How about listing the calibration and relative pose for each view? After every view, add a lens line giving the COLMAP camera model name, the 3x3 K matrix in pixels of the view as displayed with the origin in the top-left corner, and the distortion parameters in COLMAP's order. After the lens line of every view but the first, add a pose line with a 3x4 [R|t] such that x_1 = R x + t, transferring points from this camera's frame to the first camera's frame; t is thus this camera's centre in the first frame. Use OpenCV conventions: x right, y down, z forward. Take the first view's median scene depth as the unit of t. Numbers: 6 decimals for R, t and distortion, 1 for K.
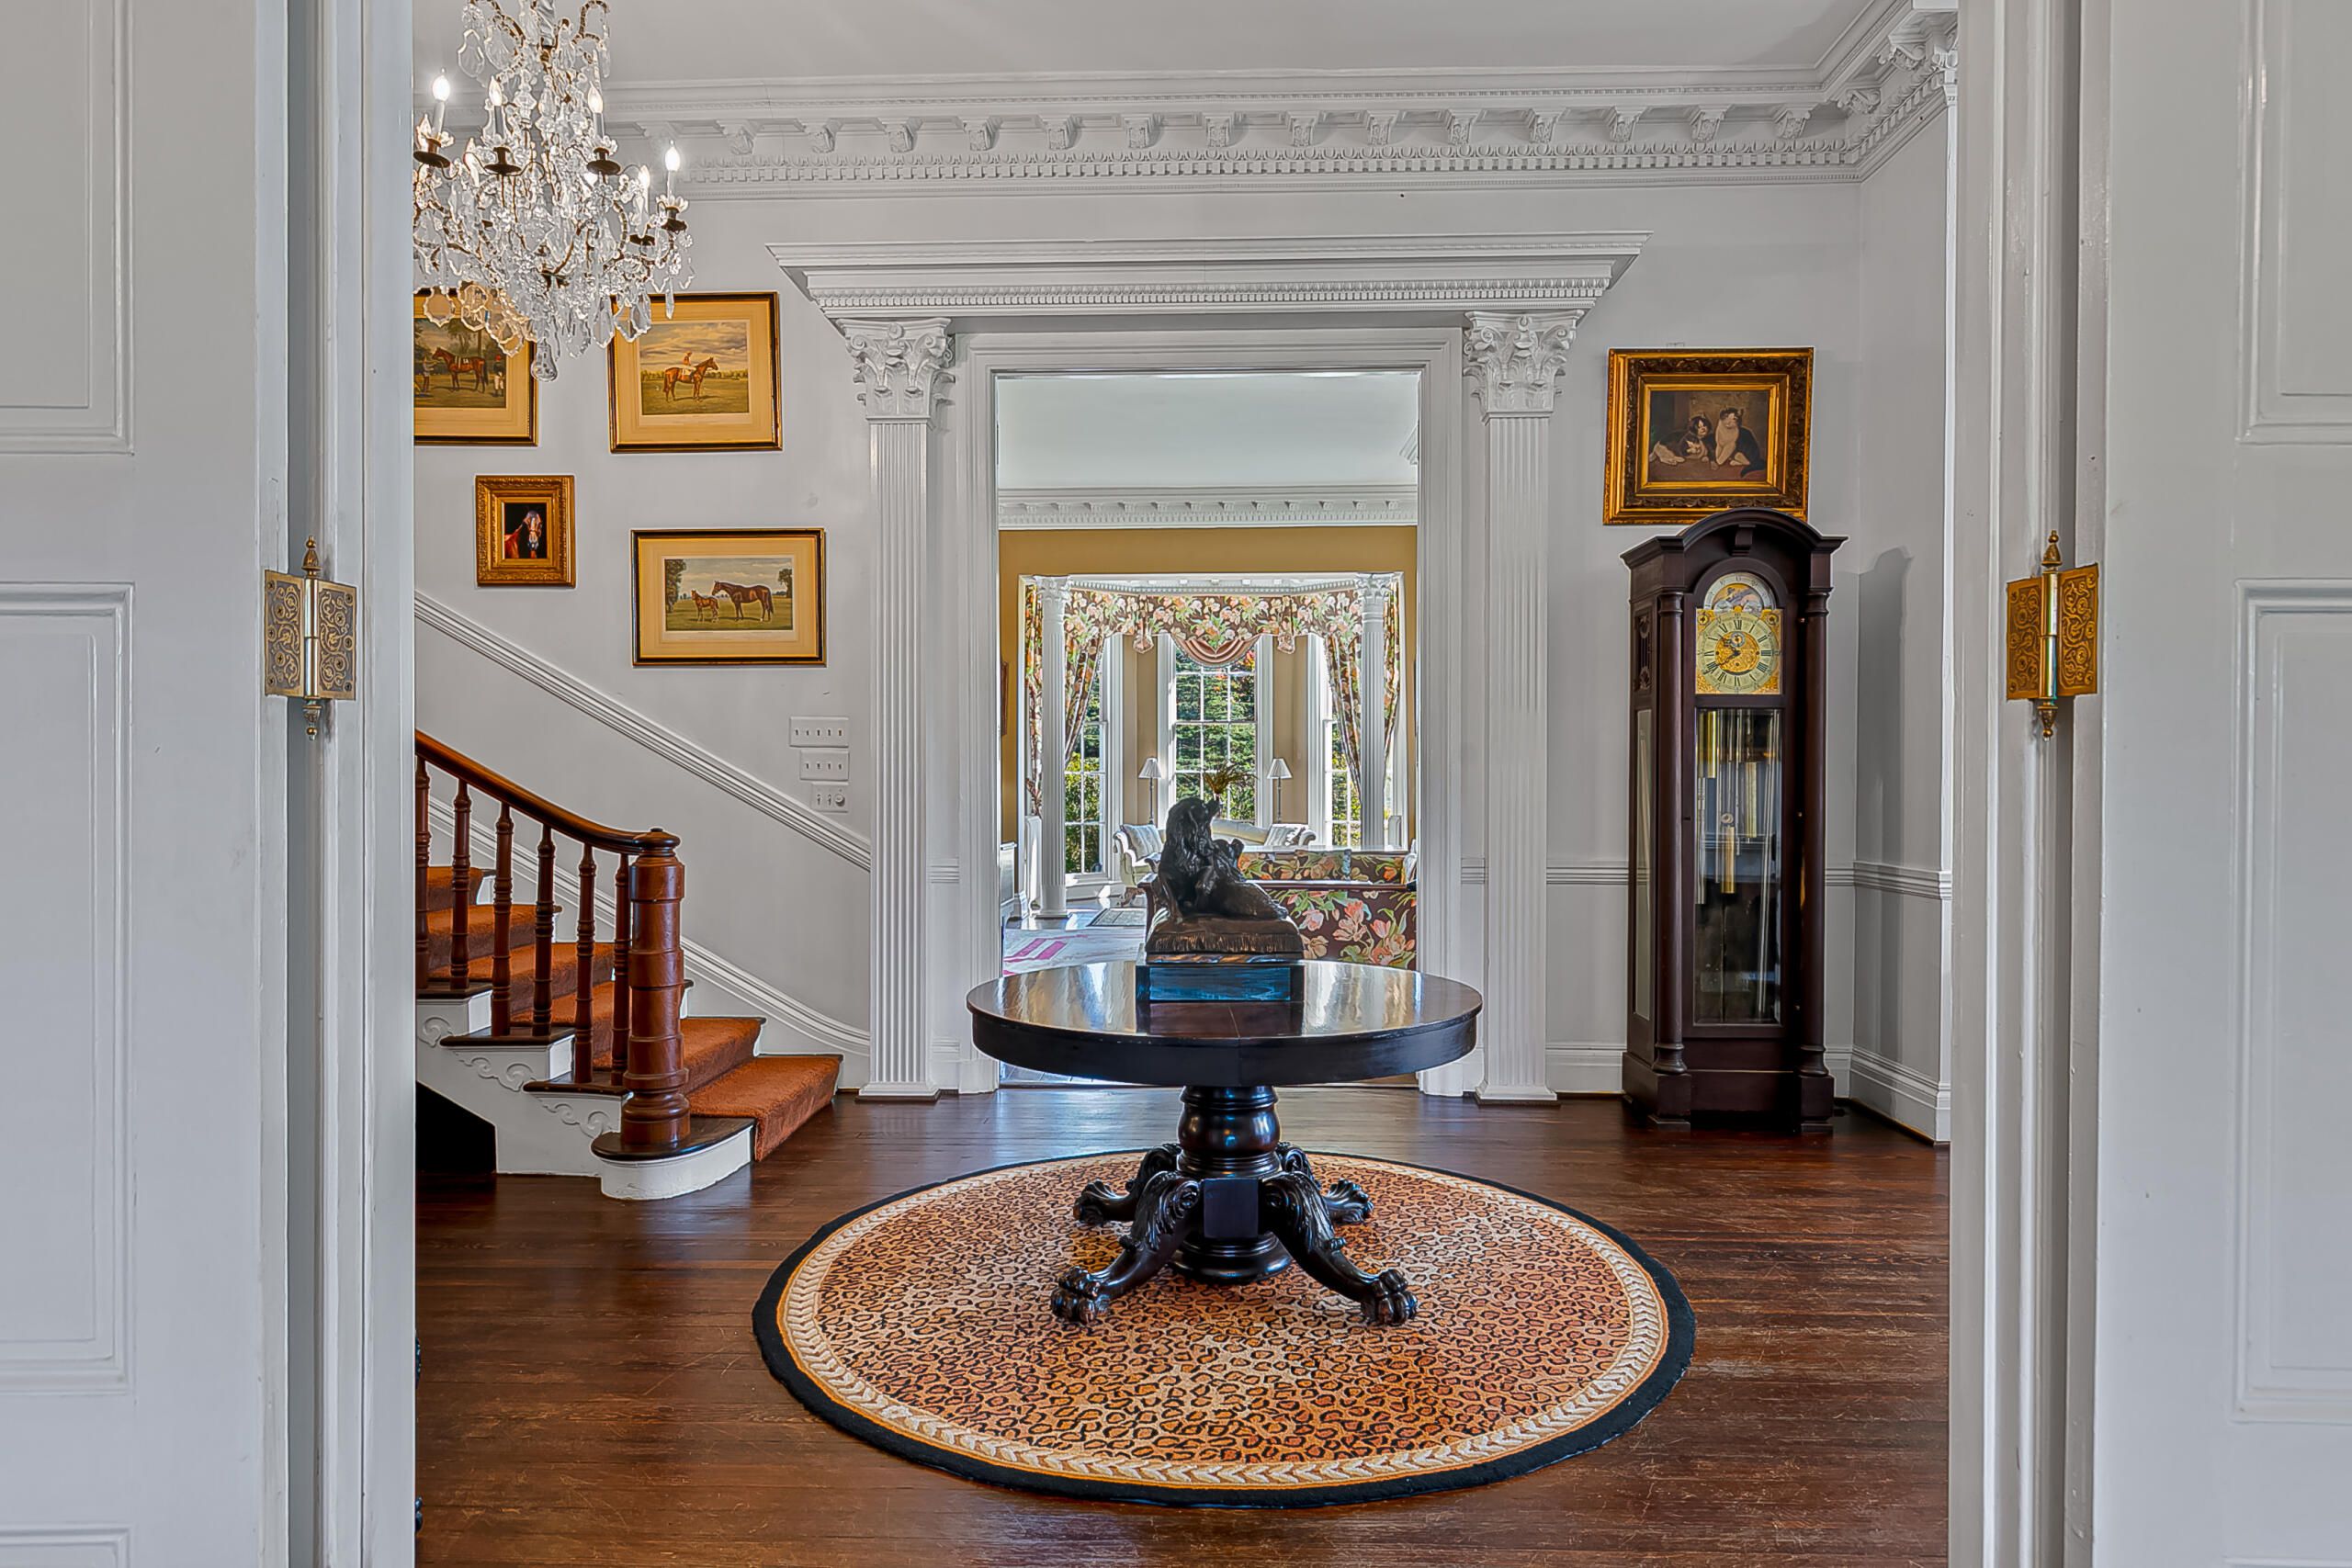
lens RADIAL K [[1425.9, 0, 1172.7], [0, 1425.9, 786.1], [0, 0, 1]] dist [-0.000071, -0.000002]
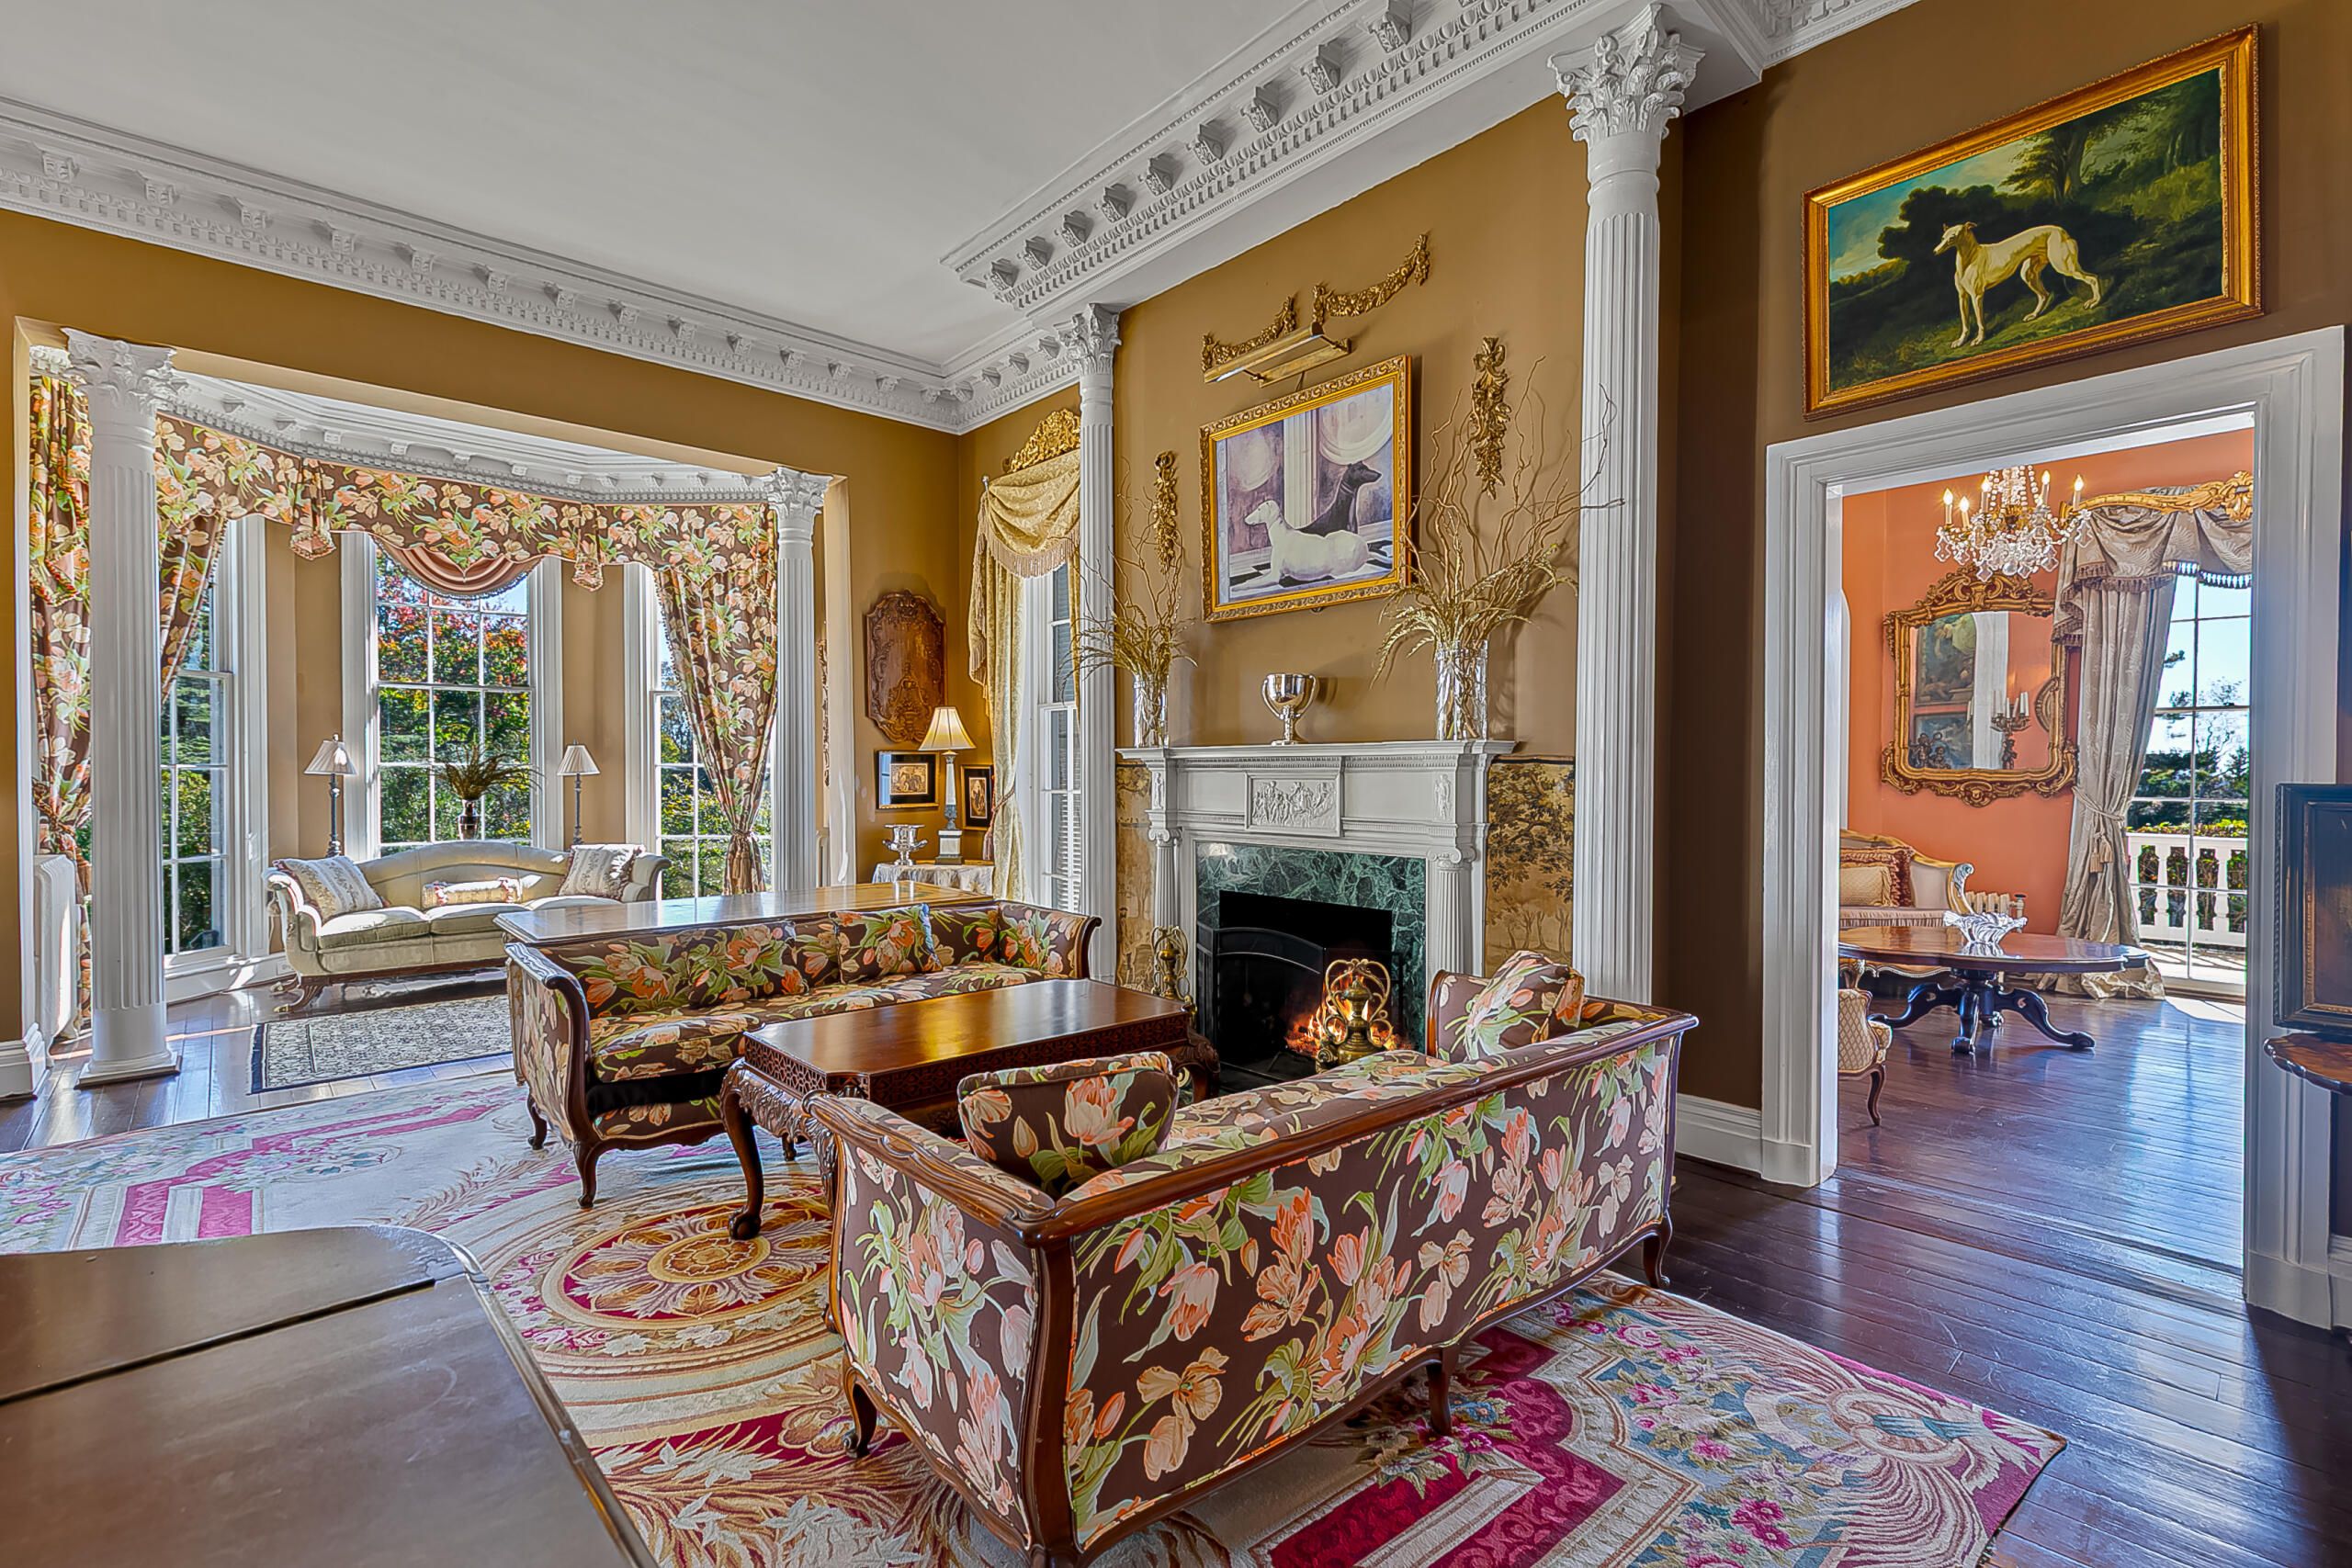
lens RADIAL K [[1054.8, 0, 1179.7], [0, 1054.8, 783.4], [0, 0, 1]] dist [0.001790, -0.000200]
pose [[0.716410, -0.009018, 0.697621, -0.069794], [0.003263, 0.999949, 0.009575, -0.005370], [-0.697672, -0.004583, 0.716403, 0.456578]]
